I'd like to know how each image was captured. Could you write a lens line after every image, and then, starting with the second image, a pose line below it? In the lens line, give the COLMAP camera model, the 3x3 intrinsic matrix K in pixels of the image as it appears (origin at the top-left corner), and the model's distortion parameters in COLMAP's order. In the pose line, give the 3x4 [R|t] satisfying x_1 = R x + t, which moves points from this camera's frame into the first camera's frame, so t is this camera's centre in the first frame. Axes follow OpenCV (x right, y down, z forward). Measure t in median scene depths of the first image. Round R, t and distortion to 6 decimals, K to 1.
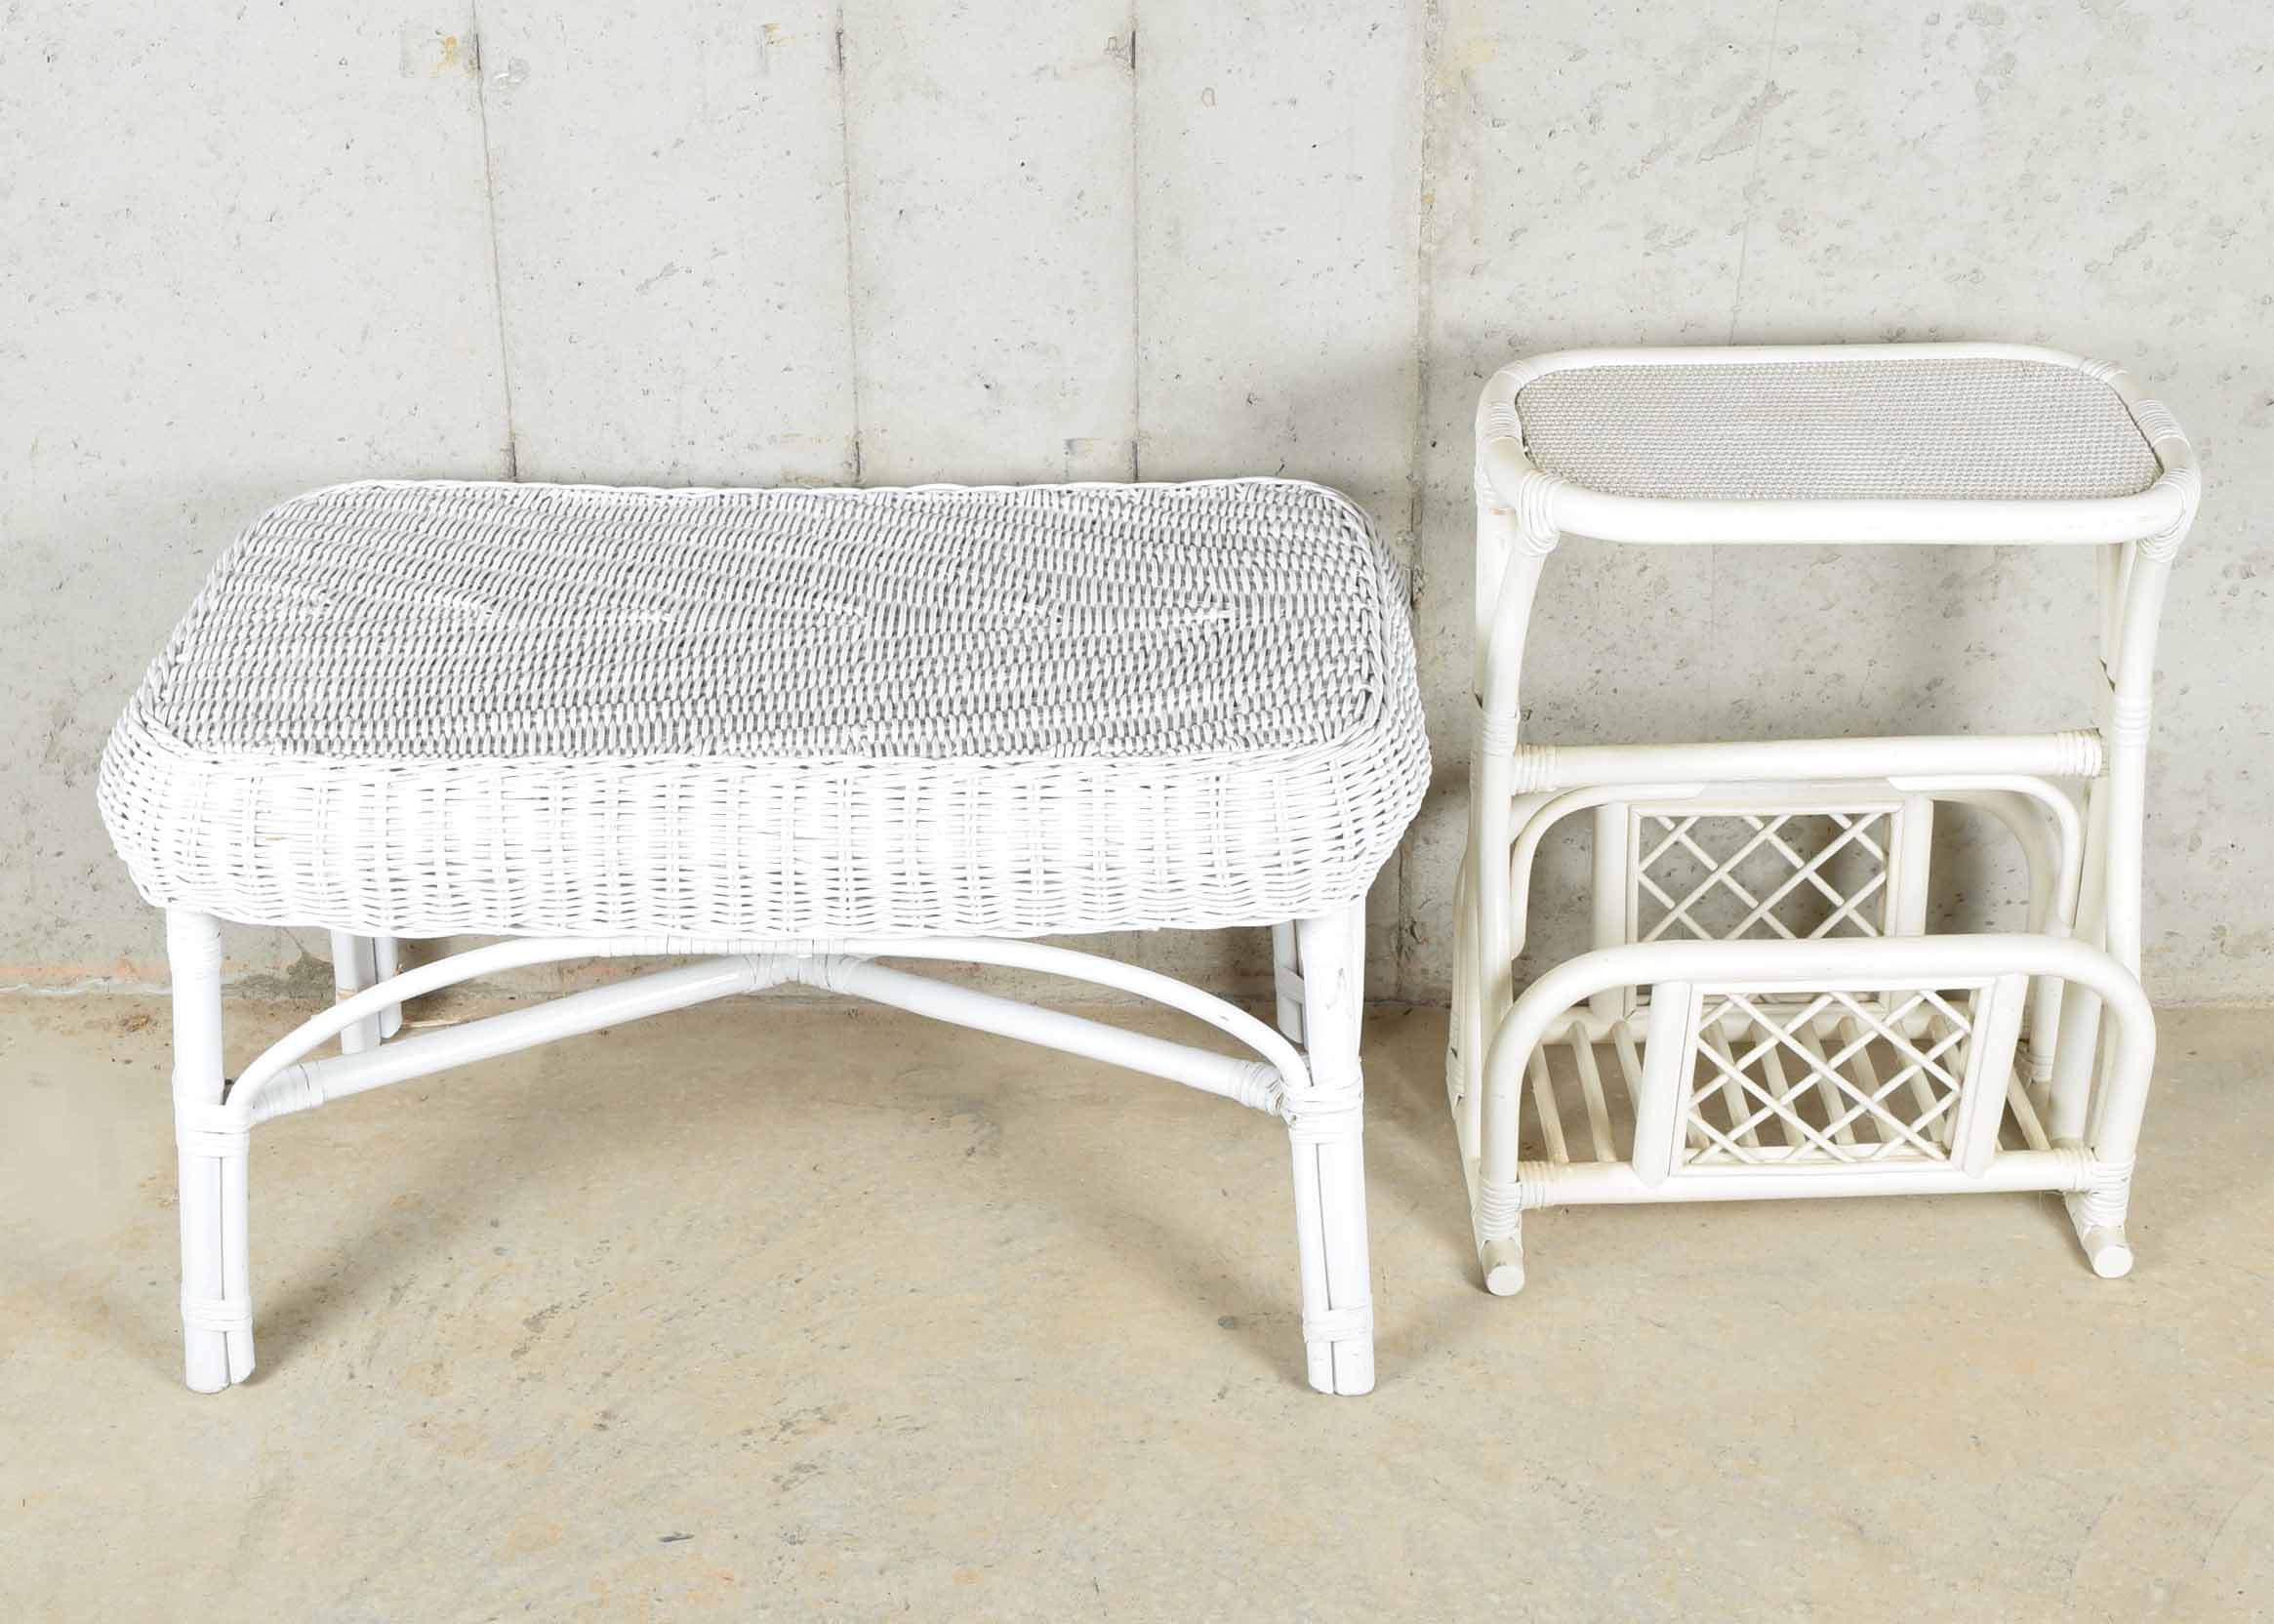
lens RADIAL K [[3467.5, 0, 1173.2], [0, 3467.5, 831.1], [0, 0, 1]] dist [-0.048828, 0.000000]
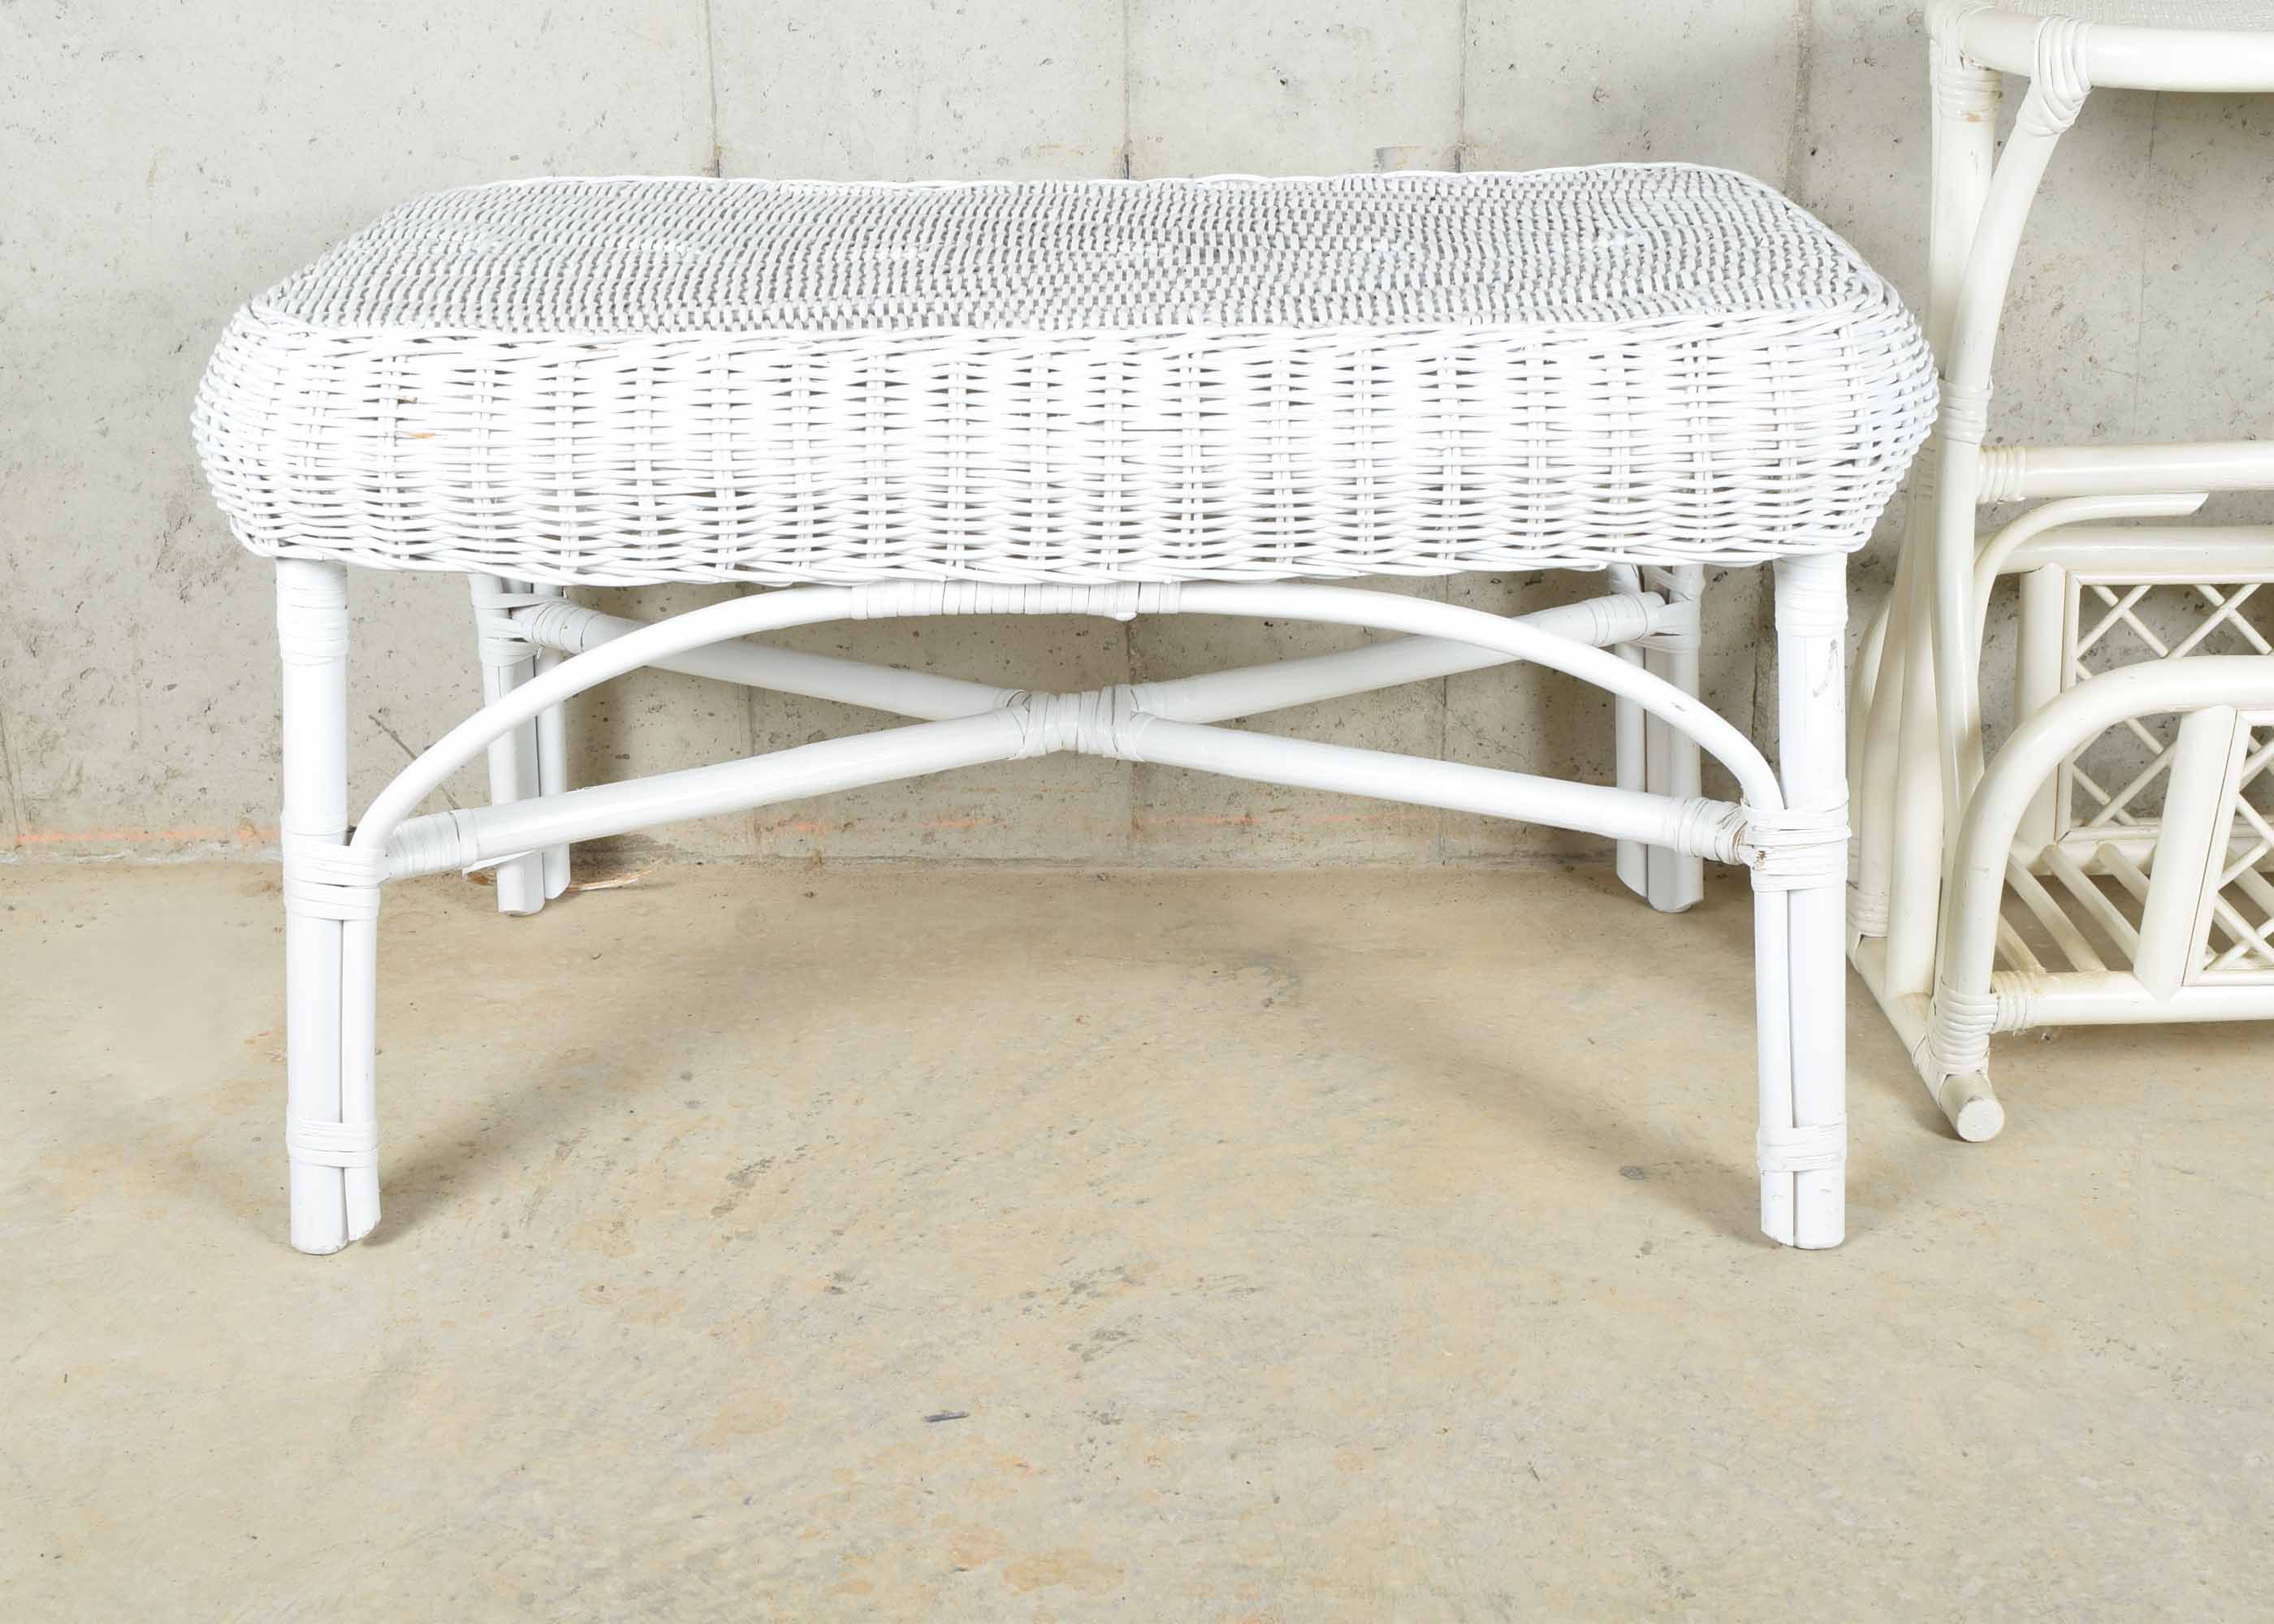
lens RADIAL K [[2884.4, 0, 1135.4], [0, 2884.4, 803.3], [0, 0, 1]] dist [-0.051940, 0.000000]
pose [[0.999874, -0.005936, -0.014720, -0.082956], [0.004272, 0.993858, -0.110579, 0.126247], [0.015286, 0.110502, 0.993758, 0.336213]]
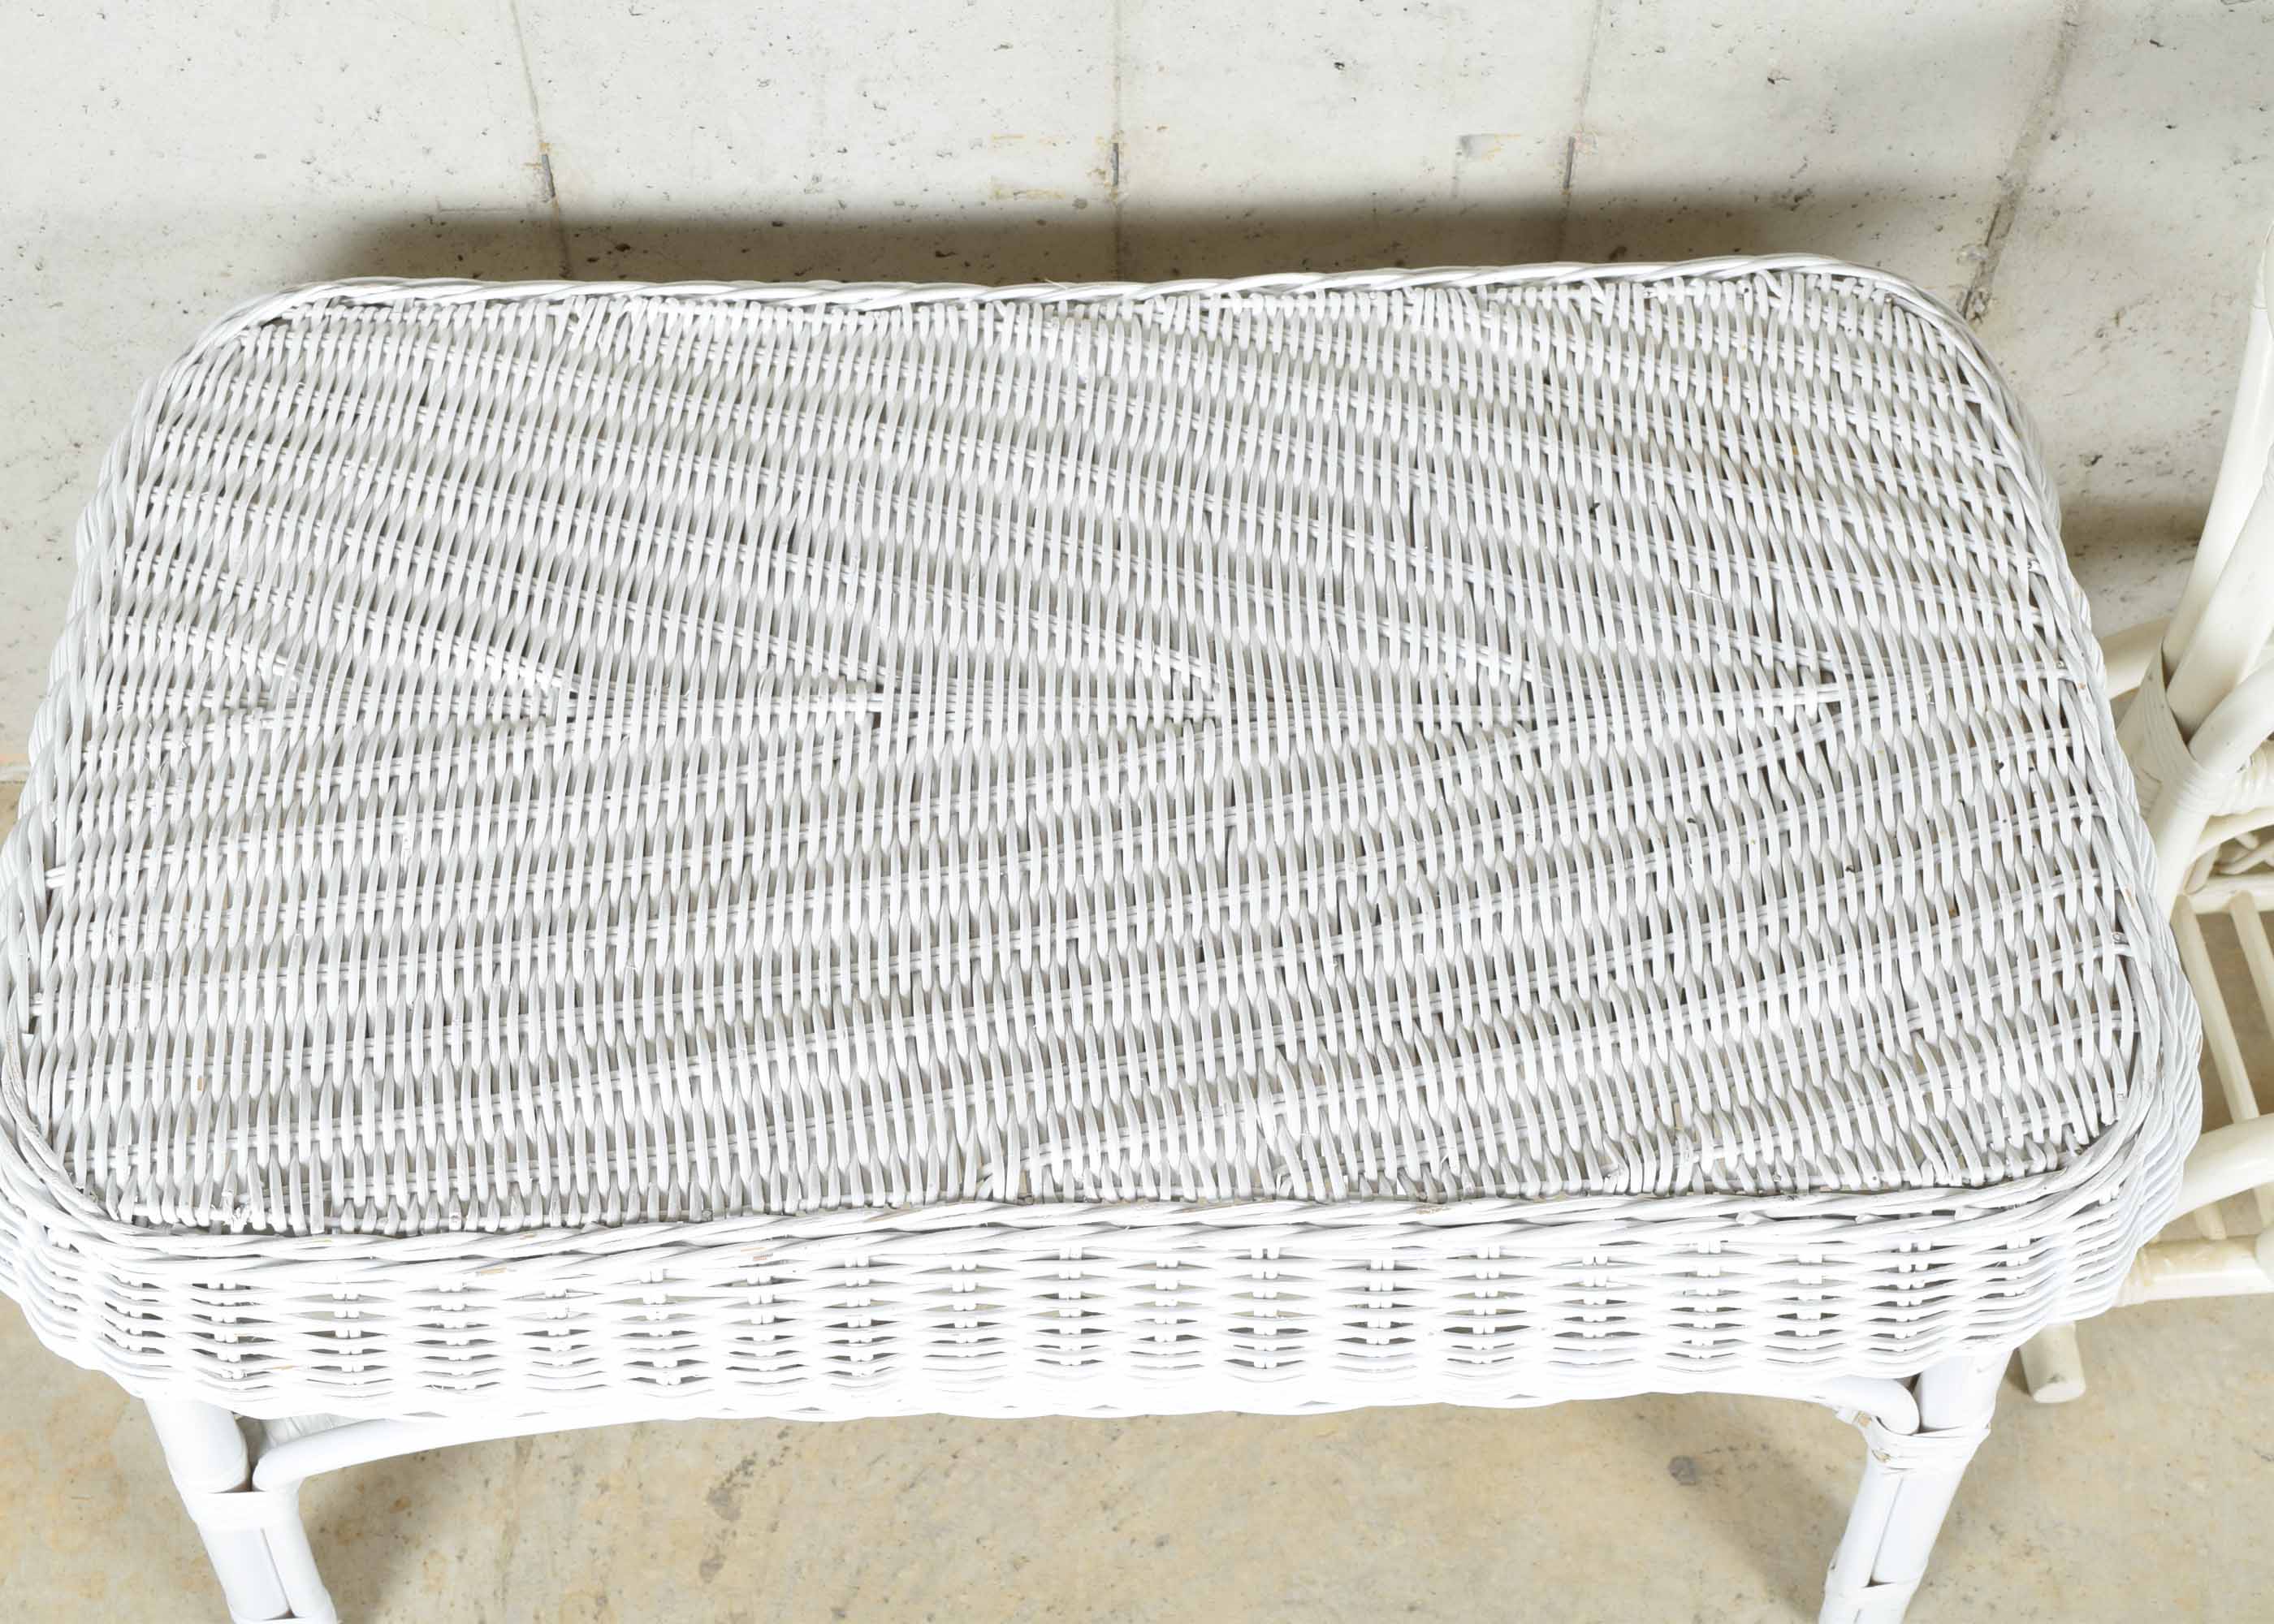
lens RADIAL K [[2884.4, 0, 1133.5], [0, 2884.4, 801.5], [0, 0, 1]] dist [-0.051940, 0.000000]
pose [[0.999463, -0.022899, 0.023450, -0.106734], [0.009245, 0.883369, 0.468586, -0.256370], [-0.031445, -0.468118, 0.883106, 0.520873]]
